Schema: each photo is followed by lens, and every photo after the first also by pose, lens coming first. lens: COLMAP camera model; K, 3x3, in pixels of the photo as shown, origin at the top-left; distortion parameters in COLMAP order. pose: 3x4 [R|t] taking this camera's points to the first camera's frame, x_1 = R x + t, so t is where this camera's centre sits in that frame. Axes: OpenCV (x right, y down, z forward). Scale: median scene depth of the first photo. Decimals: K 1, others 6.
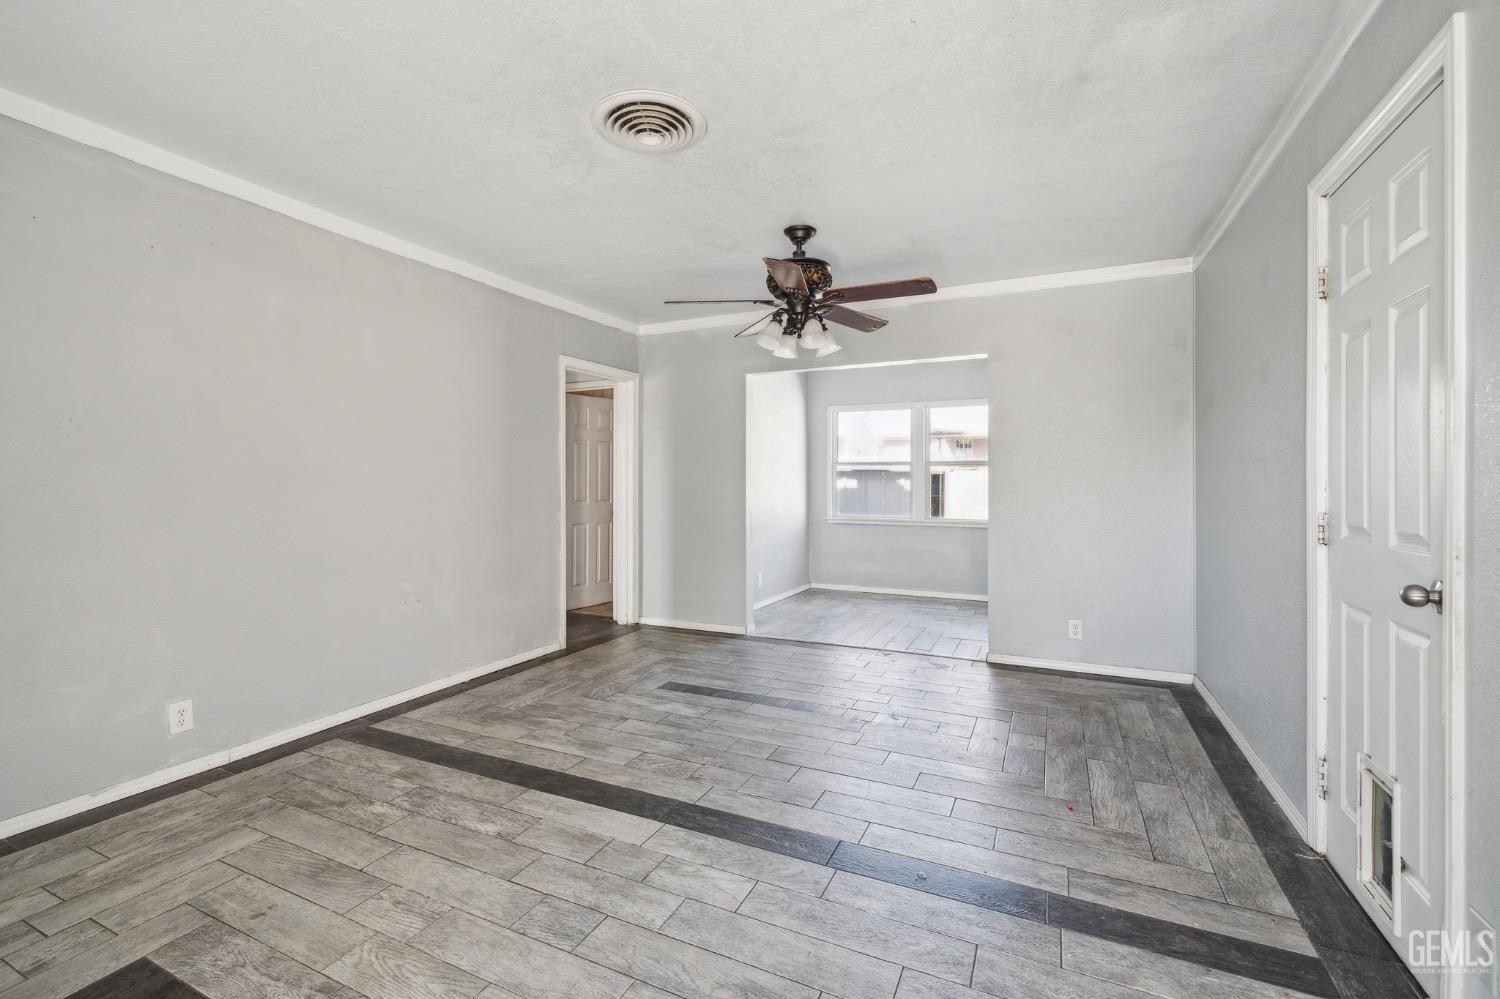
lens RADIAL K [[645.8, 0, 742.8], [0, 645.8, 494.2], [0, 0, 1]] dist [0.000680, 0.000014]
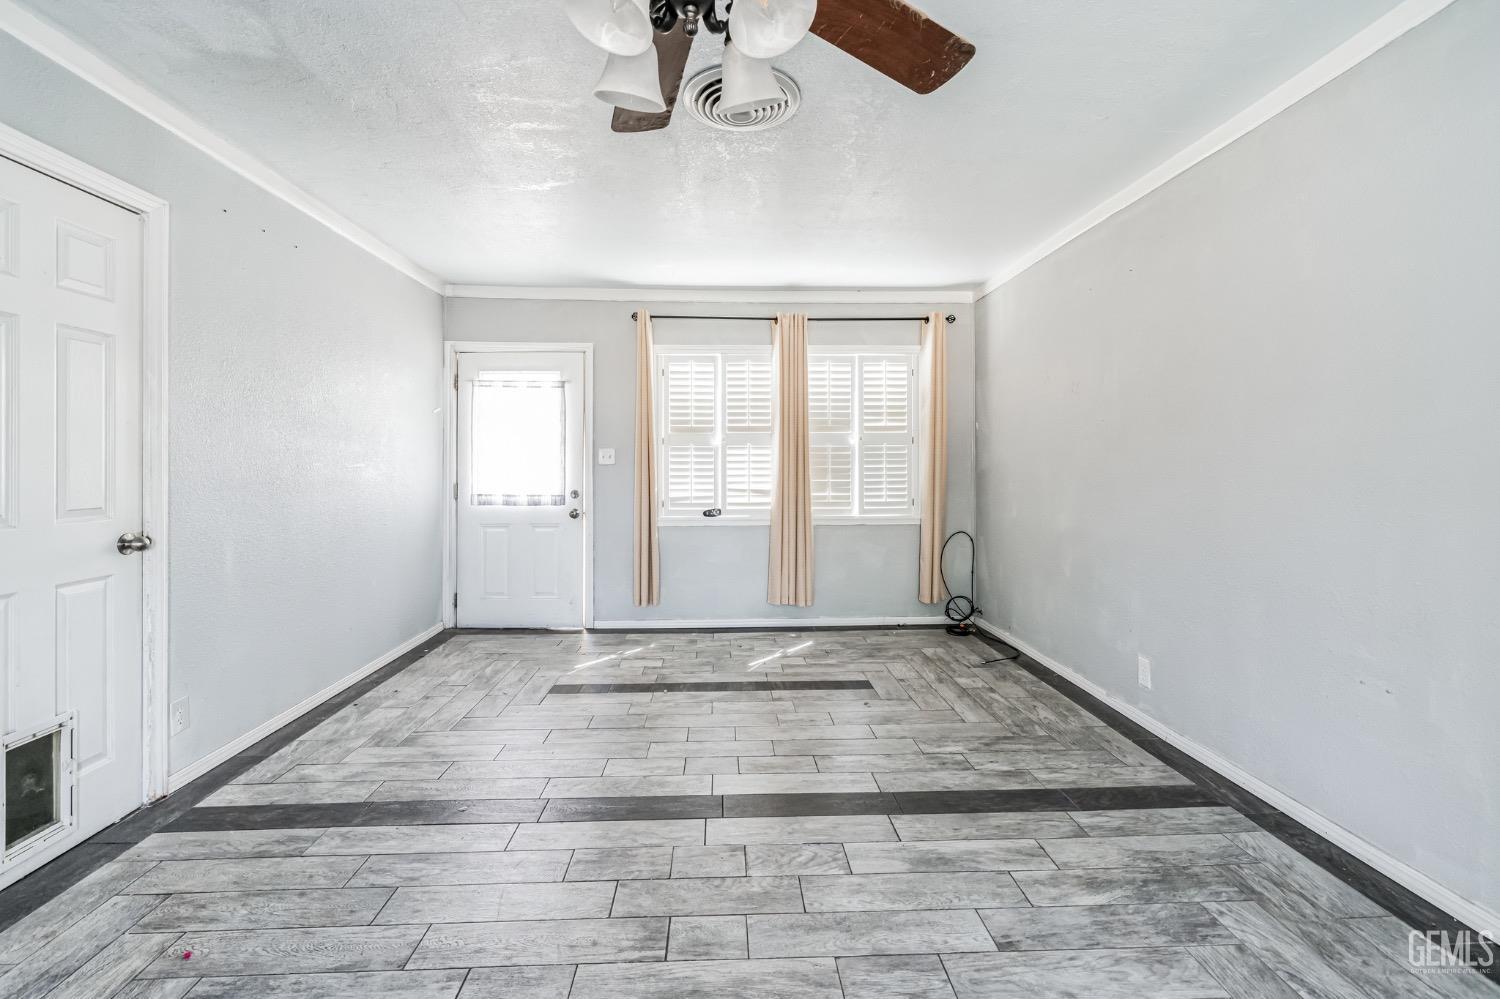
lens RADIAL K [[645.8, 0, 742.8], [0, 645.8, 494.2], [0, 0, 1]] dist [0.000680, 0.000014]
pose [[-0.881264, 0.026890, -0.471859, 0.271886], [-0.003994, 0.997921, 0.064327, -0.034487], [0.472608, 0.058573, -0.879324, 1.650401]]
